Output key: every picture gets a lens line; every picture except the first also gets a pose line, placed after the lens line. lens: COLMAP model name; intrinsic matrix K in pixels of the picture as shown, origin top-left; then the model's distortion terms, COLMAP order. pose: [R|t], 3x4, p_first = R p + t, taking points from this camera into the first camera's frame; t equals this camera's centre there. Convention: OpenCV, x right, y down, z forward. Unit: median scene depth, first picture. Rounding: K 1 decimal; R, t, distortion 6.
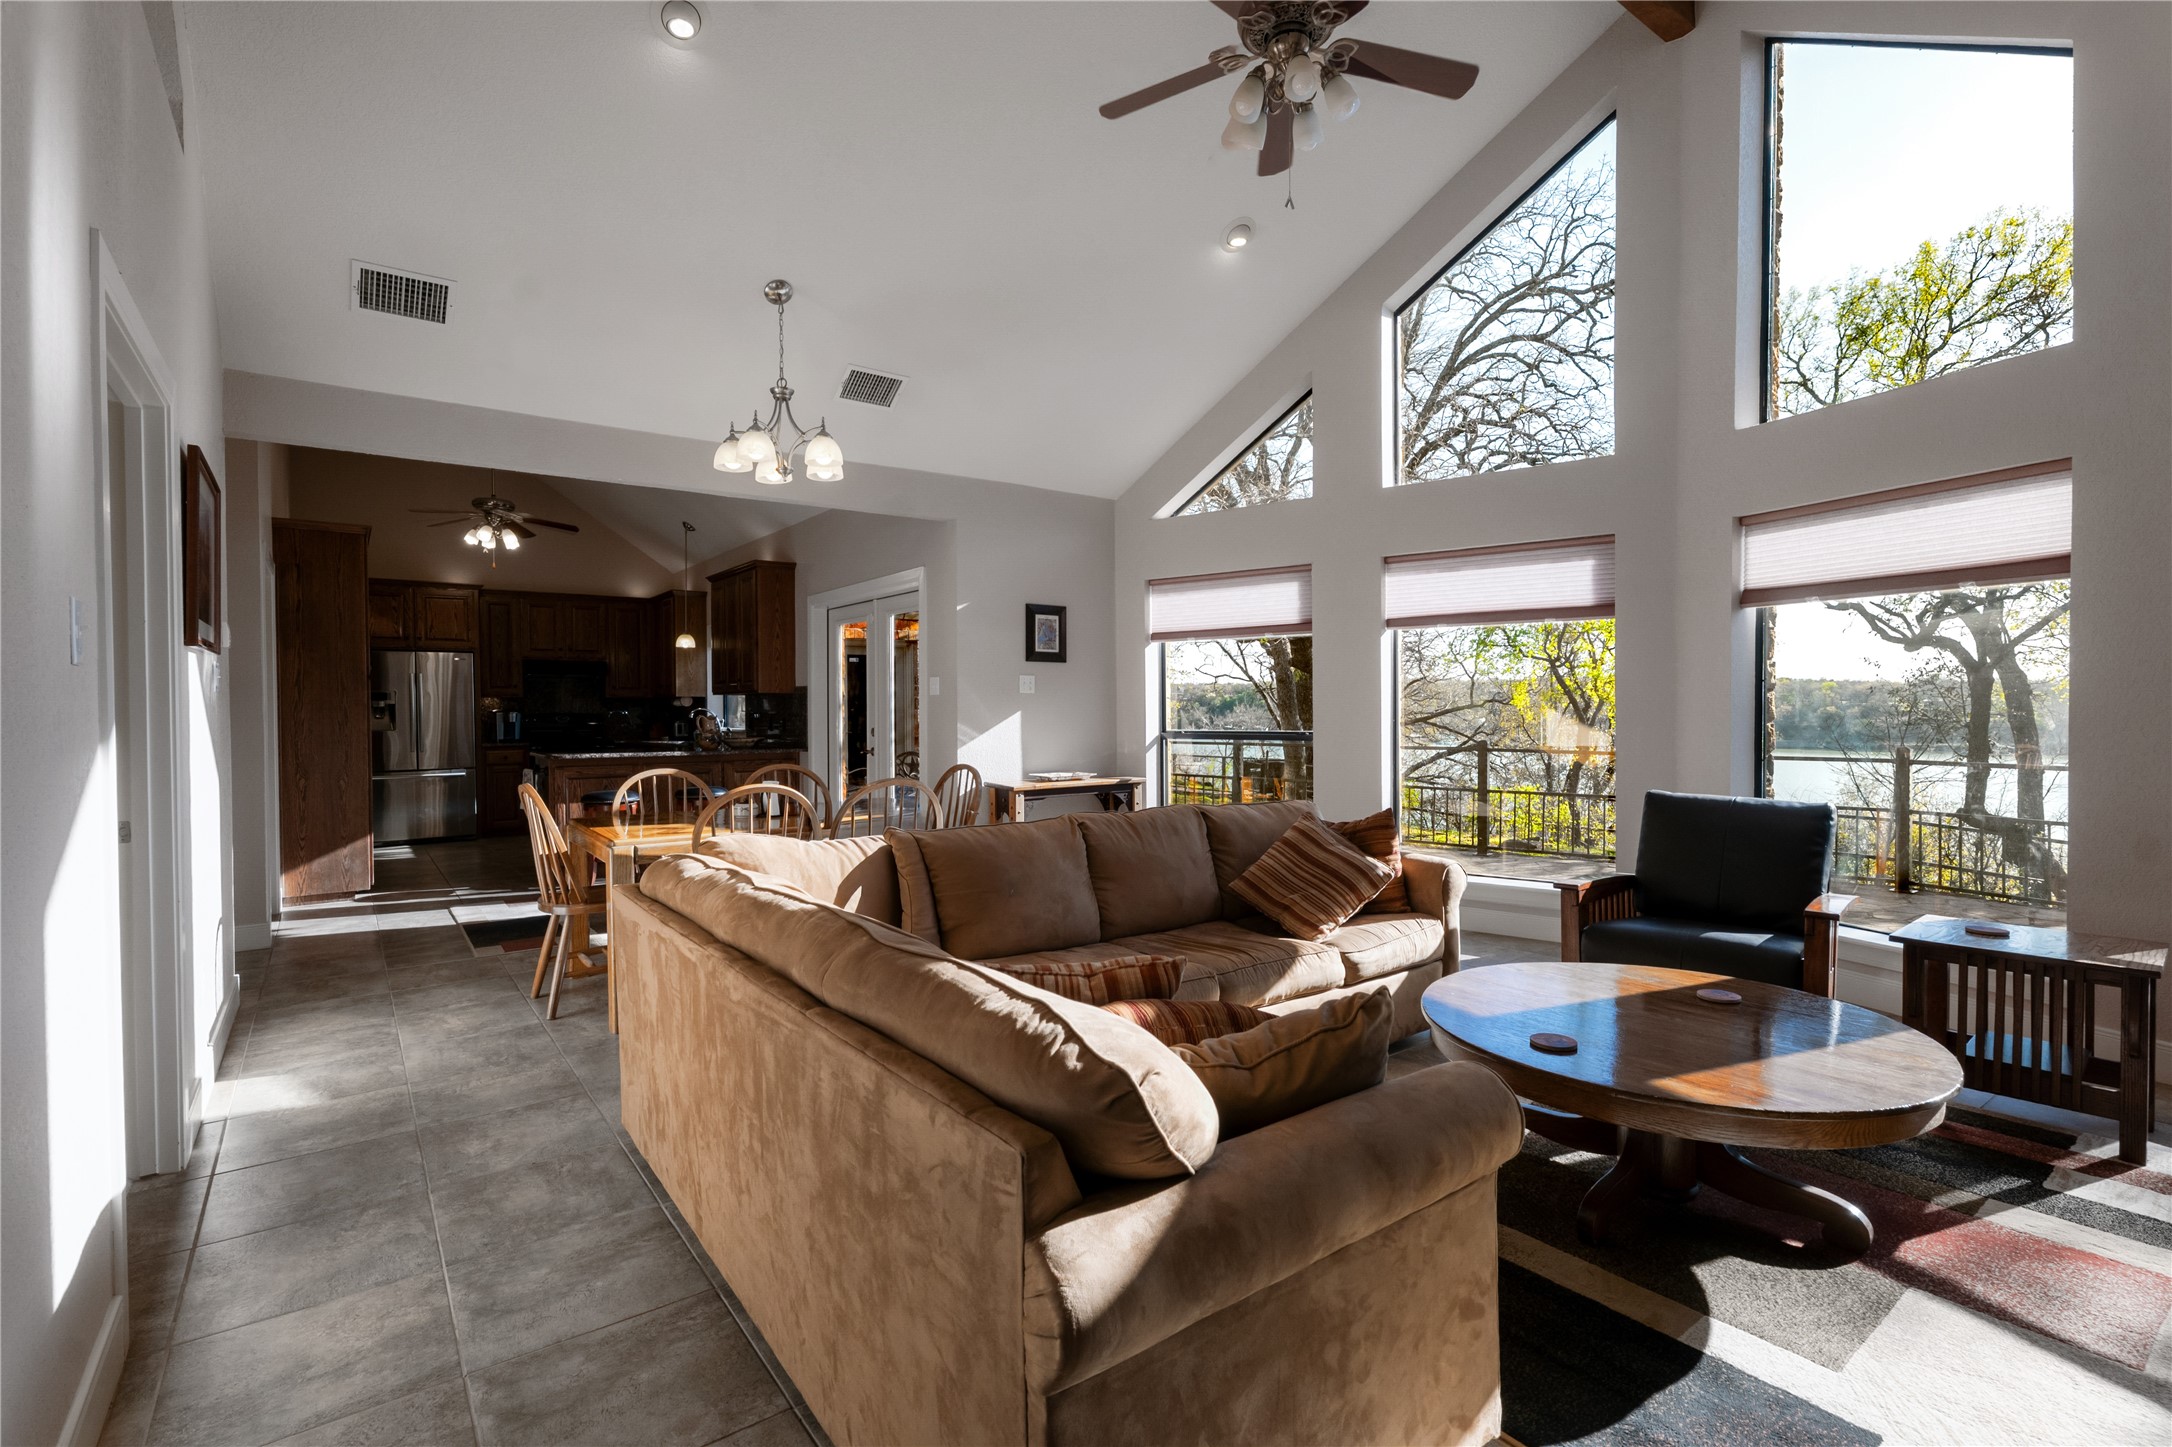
lens RADIAL K [[1005.7, 0, 1091.1], [0, 1005.7, 718.1], [0, 0, 1]] dist [0.000958, -0.000597]
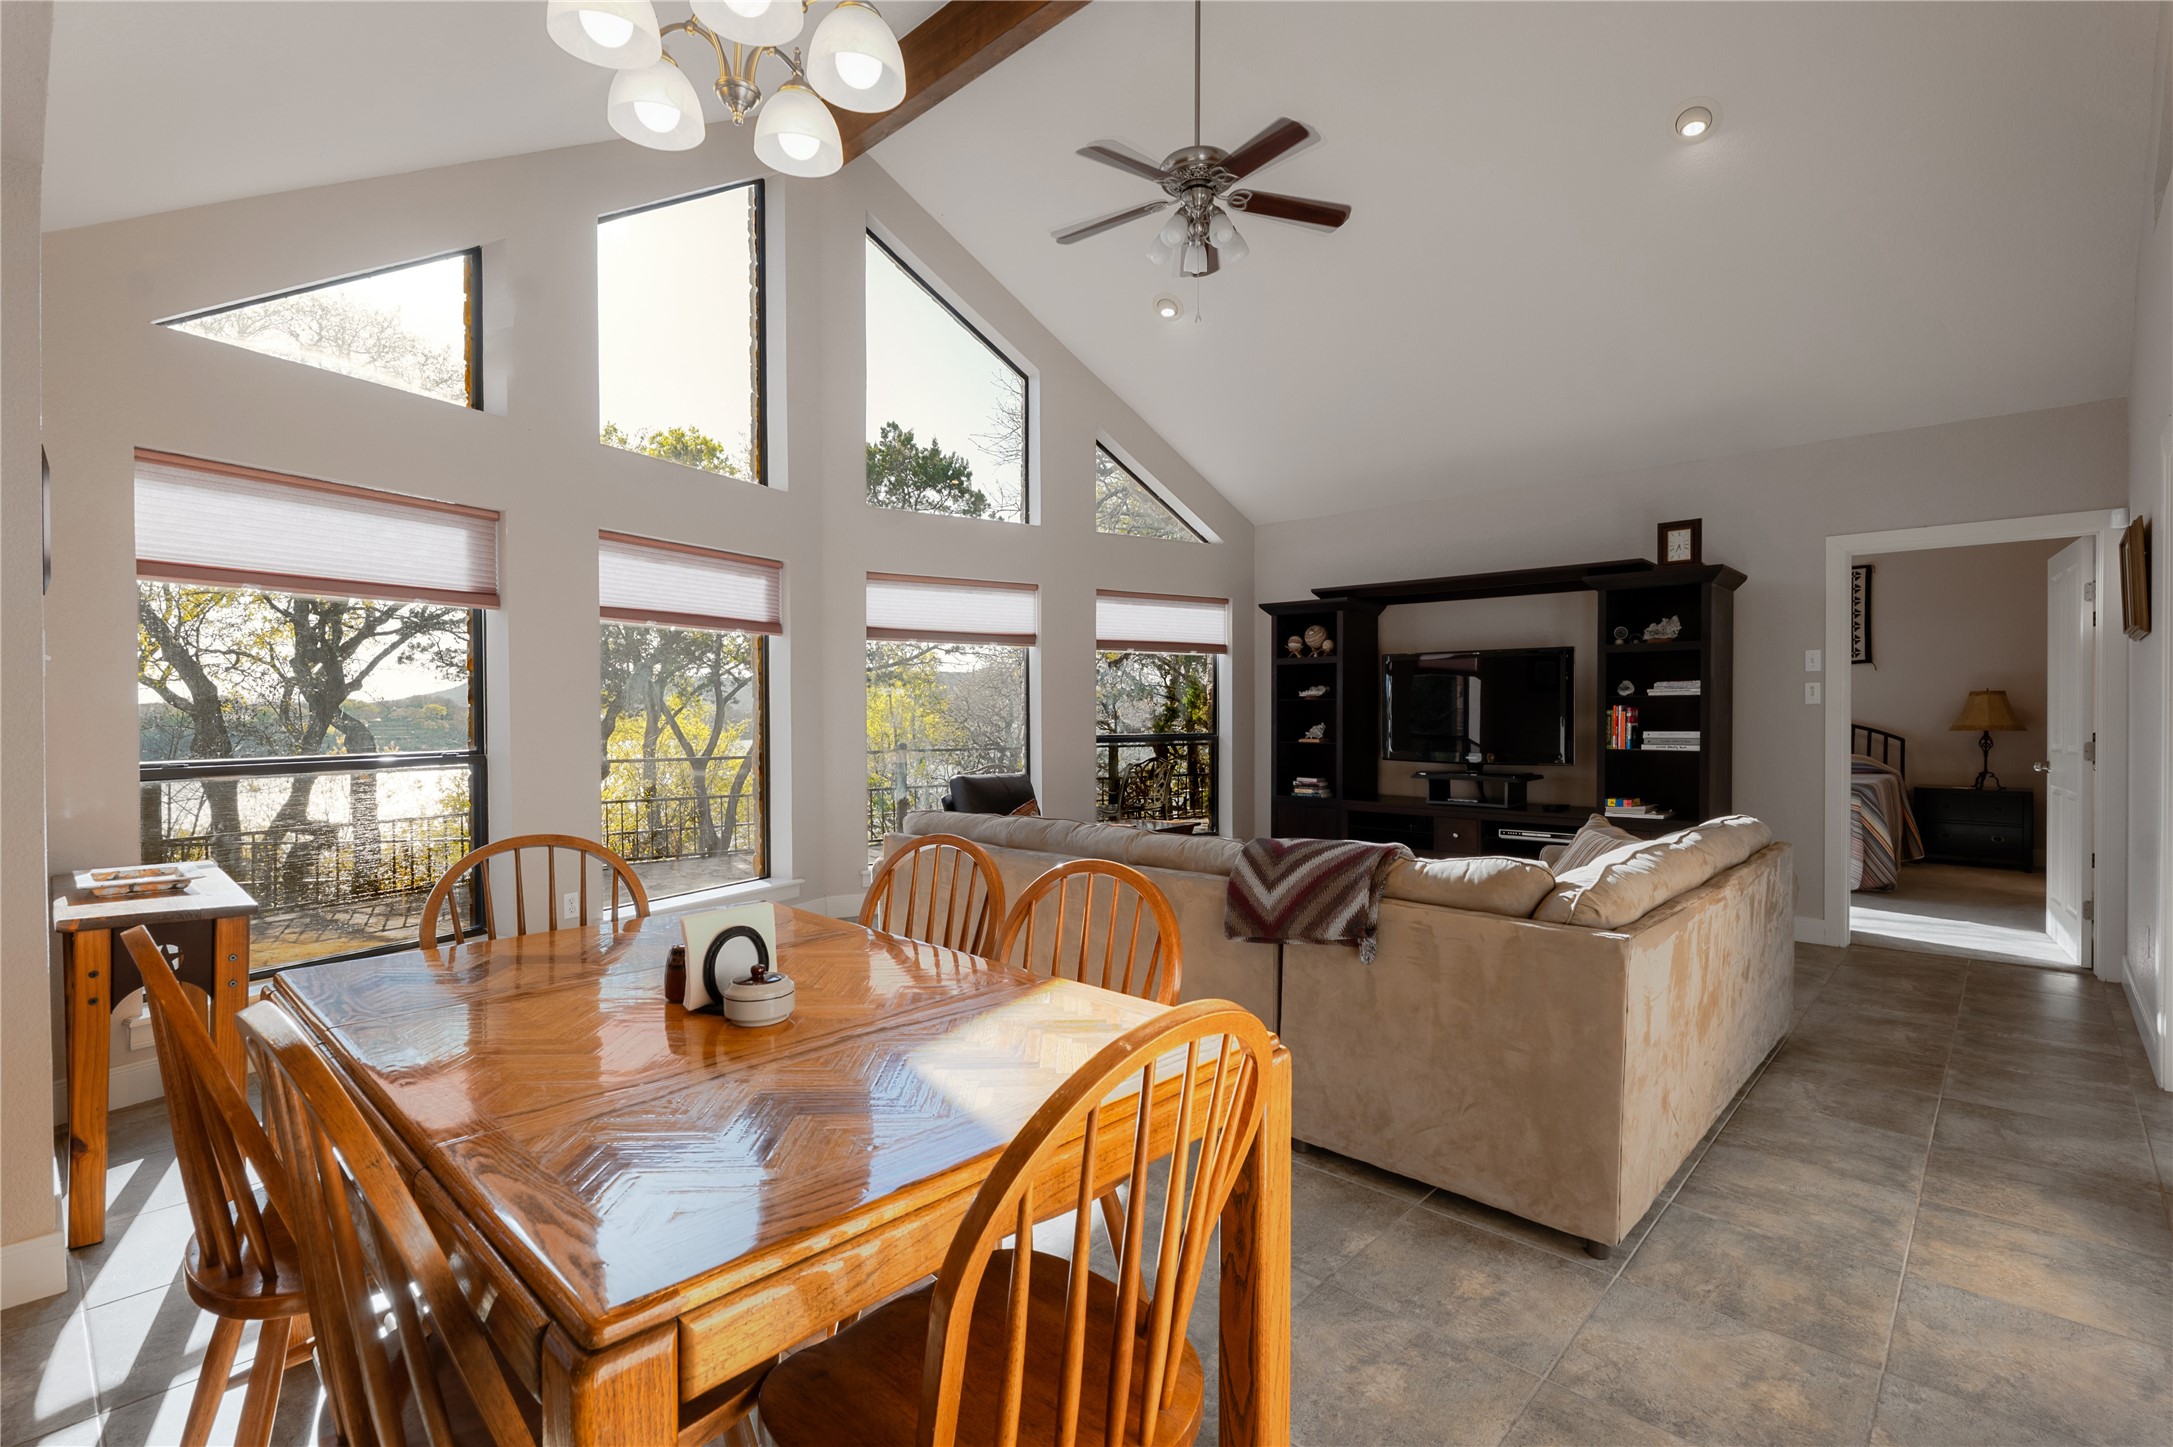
lens RADIAL K [[1006.2, 0, 1091.6], [0, 1006.2, 718.1], [0, 0, 1]] dist [0.000958, -0.000597]
pose [[-0.179984, -0.002941, 0.983665, -1.465016], [0.017685, 0.999824, 0.006226, -0.017794], [-0.983511, 0.018516, -0.179900, 1.944305]]
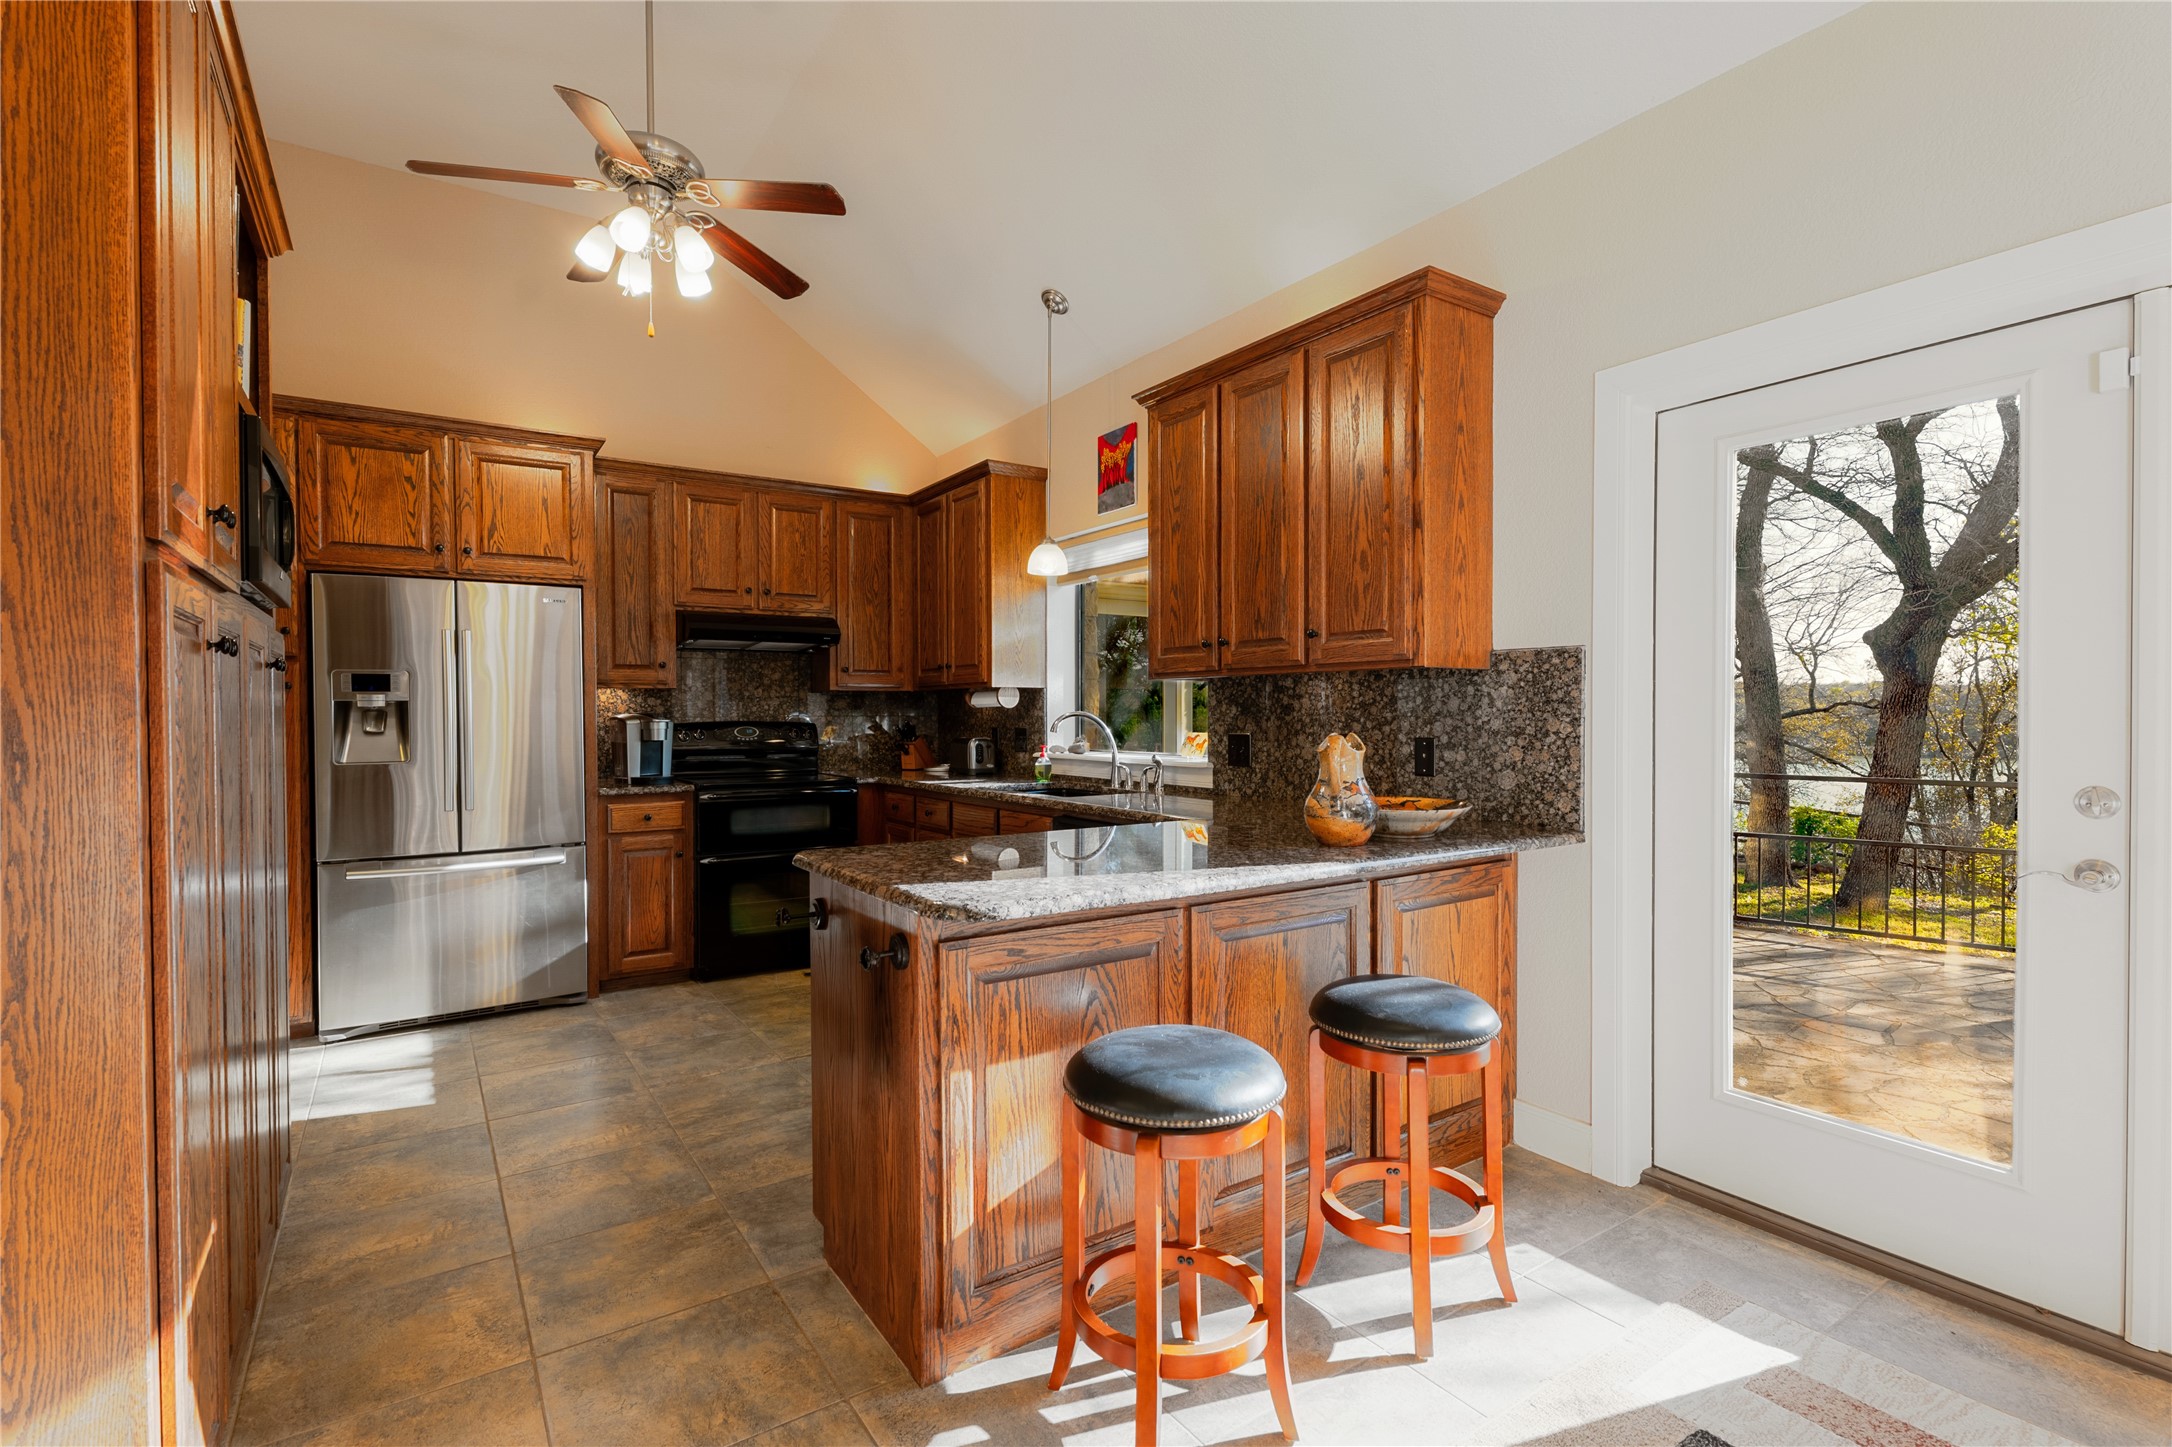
lens RADIAL K [[1005.7, 0, 1091.1], [0, 1005.7, 718.1], [0, 0, 1]] dist [0.000958, -0.000597]
pose [[0.998622, 0.003618, -0.052348, -0.346725], [-0.003773, 0.999989, -0.002857, -0.005746], [0.052337, 0.003050, 0.998625, 0.537368]]
